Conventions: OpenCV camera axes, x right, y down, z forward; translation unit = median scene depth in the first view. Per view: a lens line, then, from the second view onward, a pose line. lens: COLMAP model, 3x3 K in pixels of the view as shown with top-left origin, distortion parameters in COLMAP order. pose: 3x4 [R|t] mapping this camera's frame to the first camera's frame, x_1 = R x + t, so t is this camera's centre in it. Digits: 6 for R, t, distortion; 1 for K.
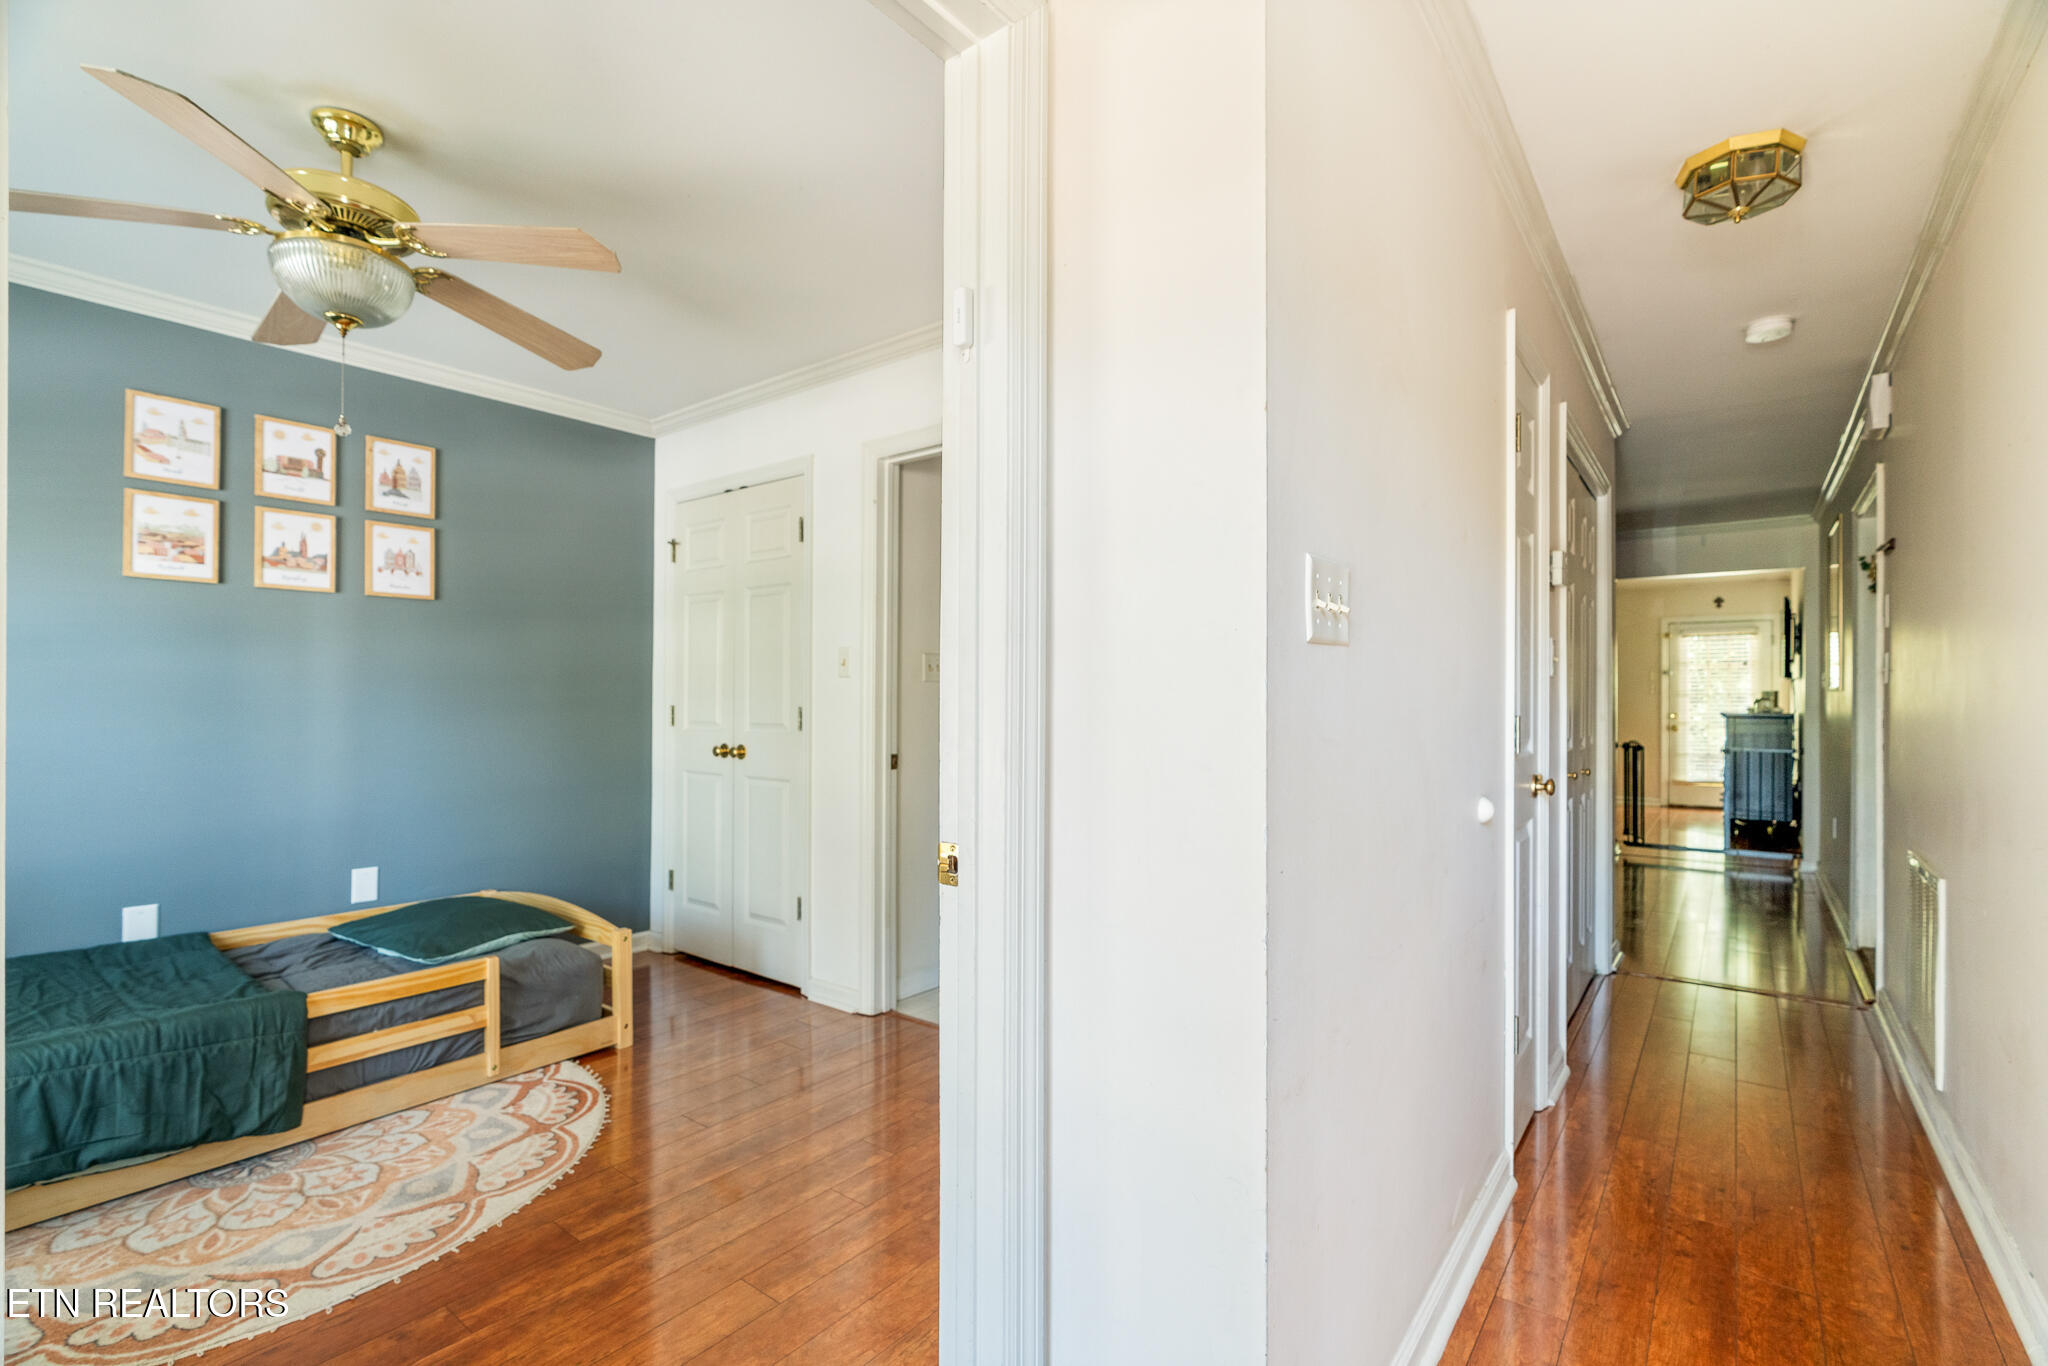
lens RADIAL K [[941.5, 0, 1035.7], [0, 941.5, 694.8], [0, 0, 1]] dist [-0.011231, 0.005942]
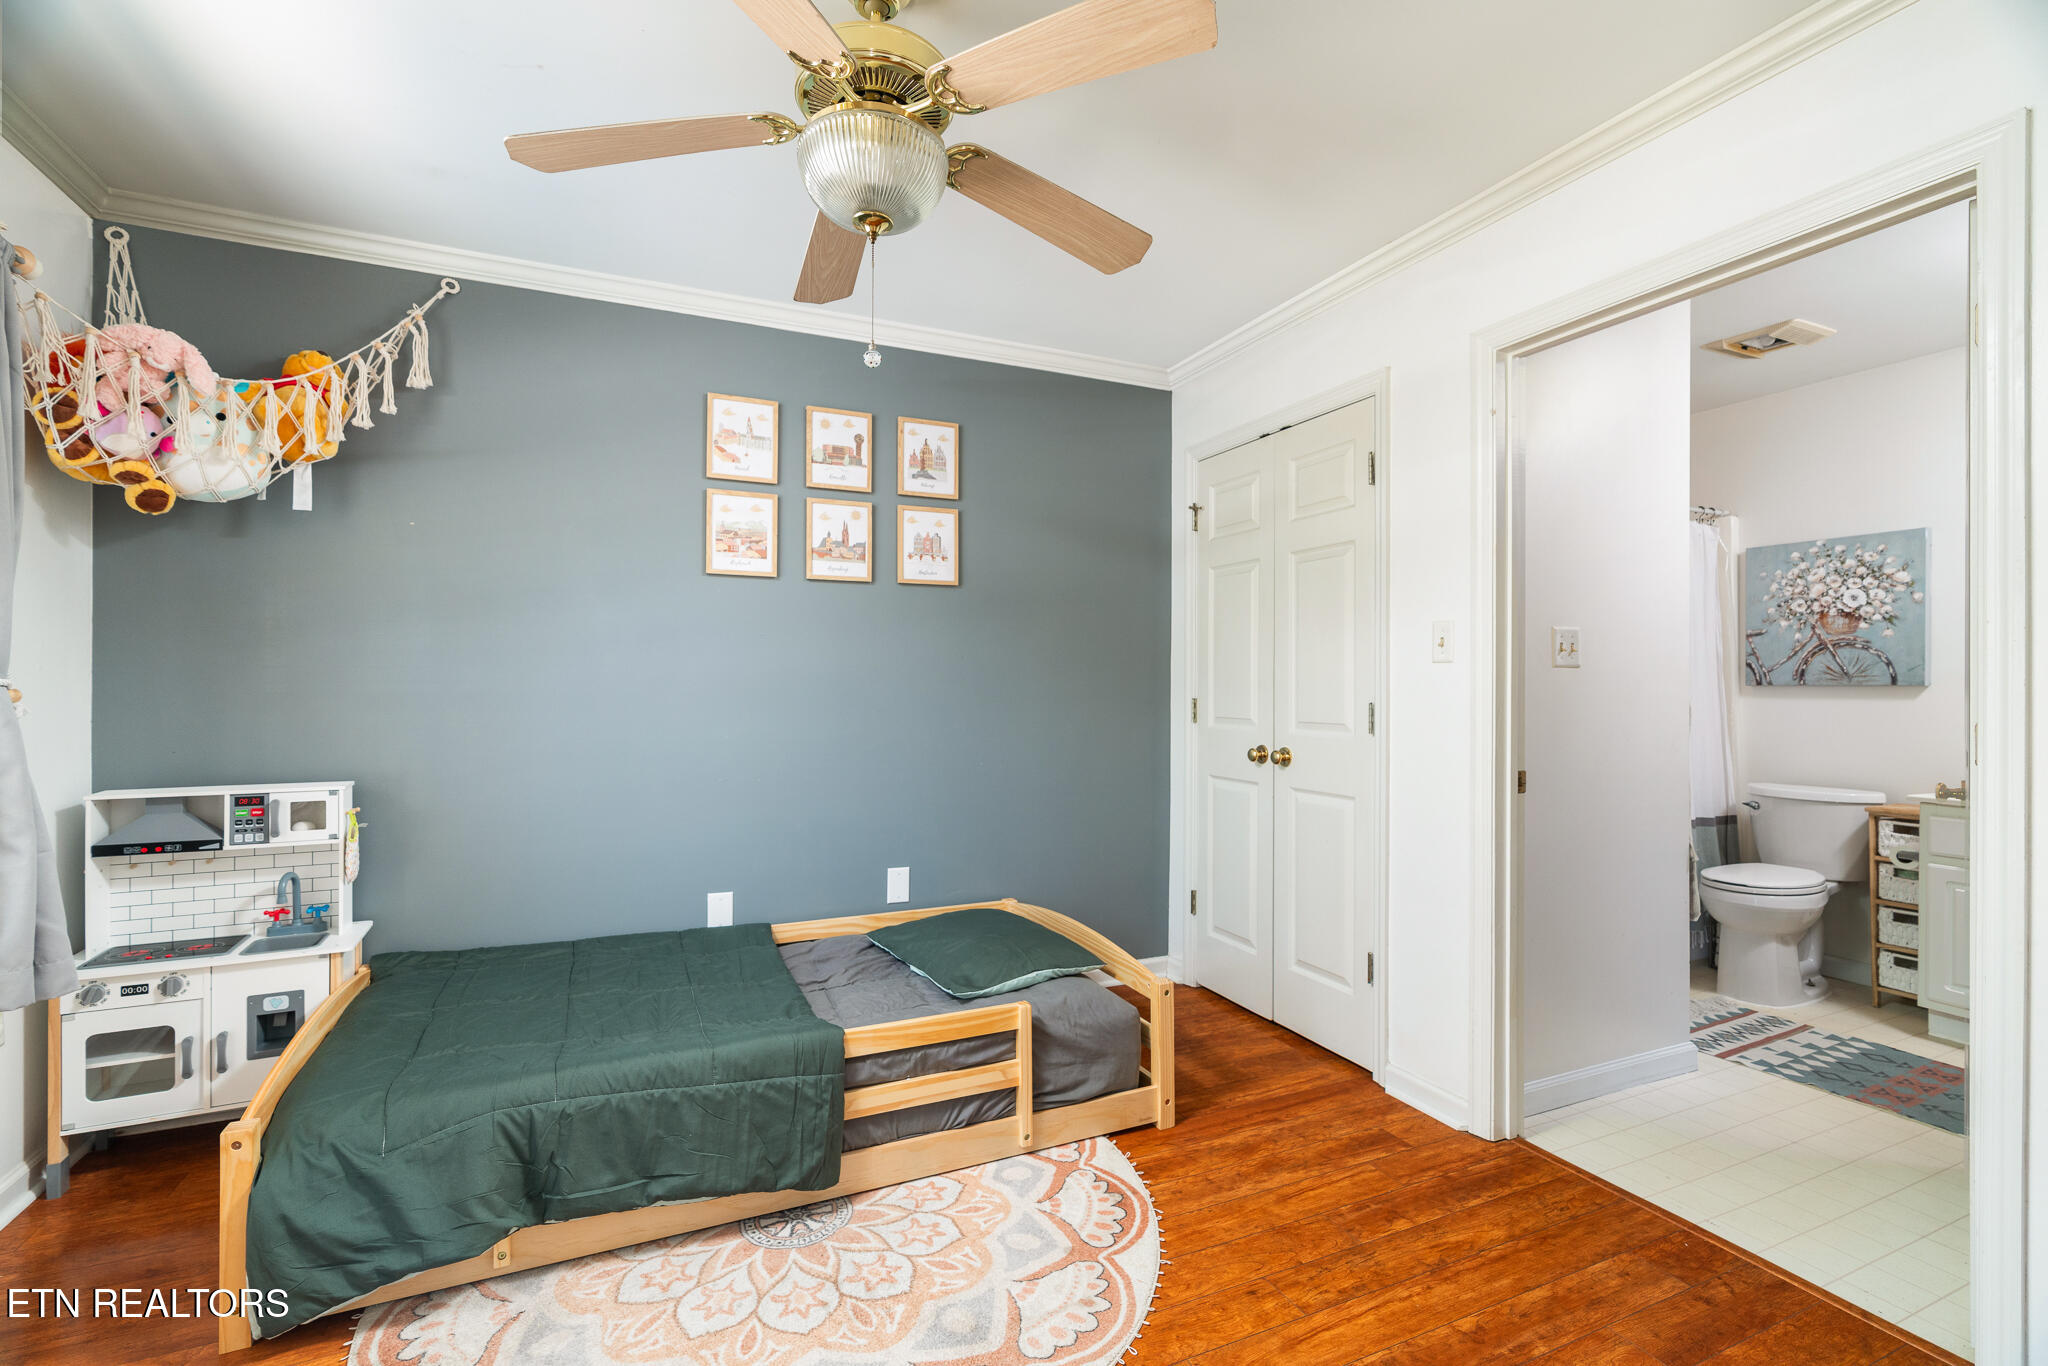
lens RADIAL K [[941.5, 0, 1018.4], [0, 941.5, 677.8], [0, 0, 1]] dist [-0.011231, 0.005942]
pose [[0.880057, -0.005201, -0.474839, -0.170792], [0.003642, 0.999985, -0.004202, -0.005673], [0.474854, 0.001968, 0.880062, 0.241278]]
